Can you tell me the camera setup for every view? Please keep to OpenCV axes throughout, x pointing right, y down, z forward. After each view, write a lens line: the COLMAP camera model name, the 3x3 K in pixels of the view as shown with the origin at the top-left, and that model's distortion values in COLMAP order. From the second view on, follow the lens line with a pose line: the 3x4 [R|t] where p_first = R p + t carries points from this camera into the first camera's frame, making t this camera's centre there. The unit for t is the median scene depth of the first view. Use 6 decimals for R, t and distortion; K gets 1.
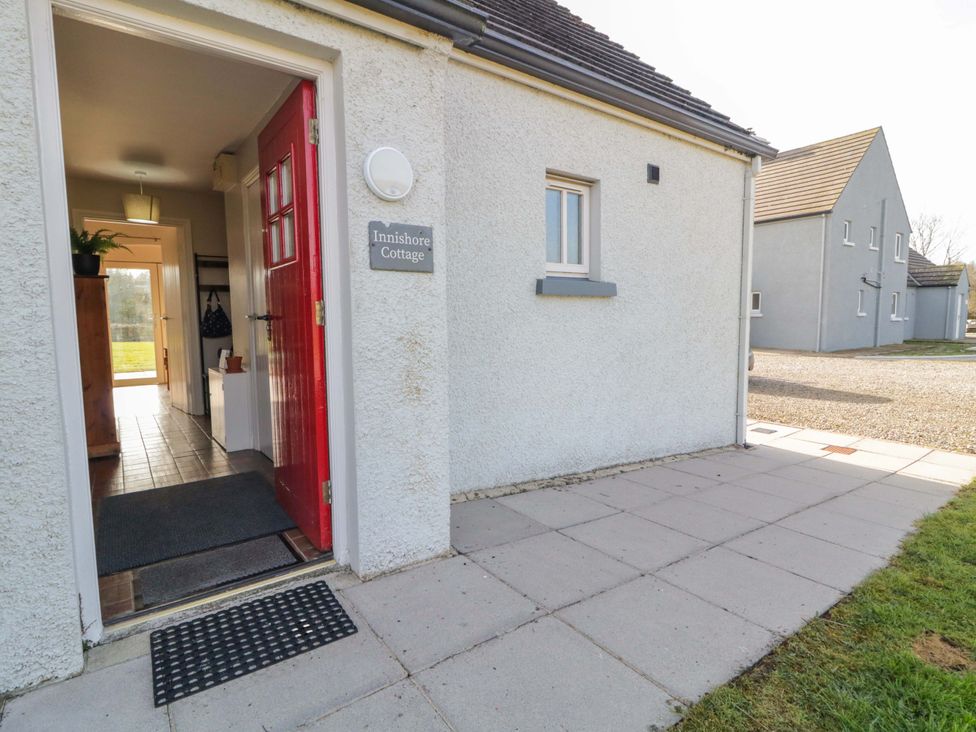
lens RADIAL K [[508.2, 0, 493.0], [0, 508.2, 359.9], [0, 0, 1]] dist [0.002839, -0.000838]
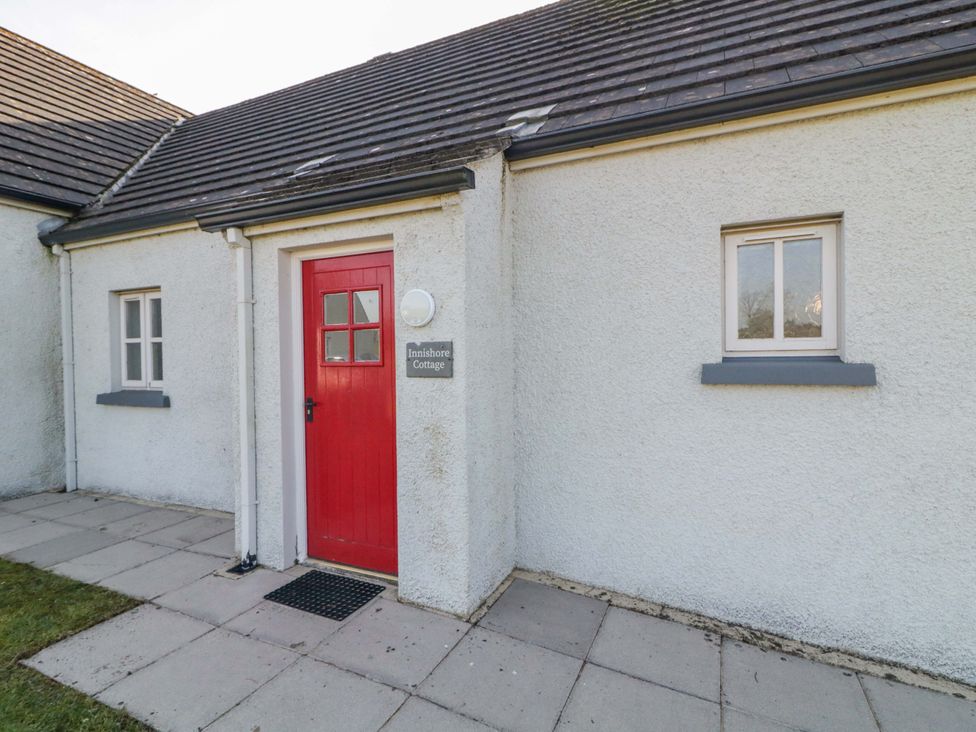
lens RADIAL K [[508.2, 0, 493.0], [0, 508.2, 359.9], [0, 0, 1]] dist [0.002839, -0.000838]
pose [[0.464596, 0.014707, -0.885400, 1.000476], [-0.069870, 0.997354, -0.020096, -0.192760], [0.882762, 0.071199, 0.464394, 0.501320]]
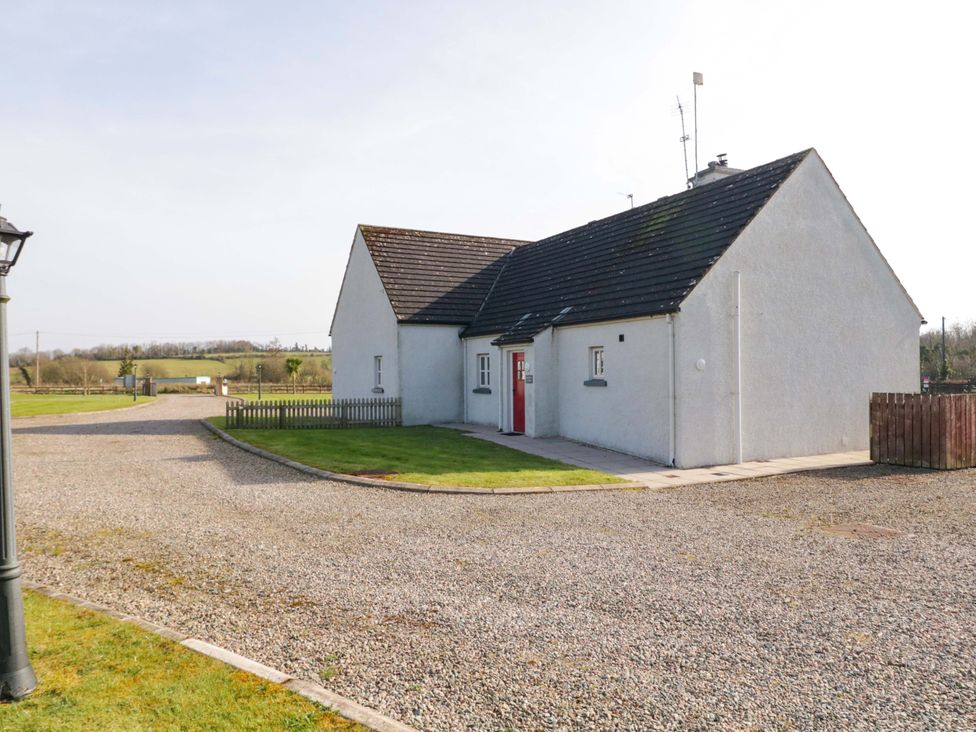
lens RADIAL K [[508.2, 0, 493.0], [0, 508.2, 359.9], [0, 0, 1]] dist [0.002839, -0.000838]
pose [[-0.157448, -0.017058, -0.987380, 5.228640], [-0.078657, 0.996891, -0.004680, -0.354747], [0.984390, 0.076927, -0.158300, 1.402021]]
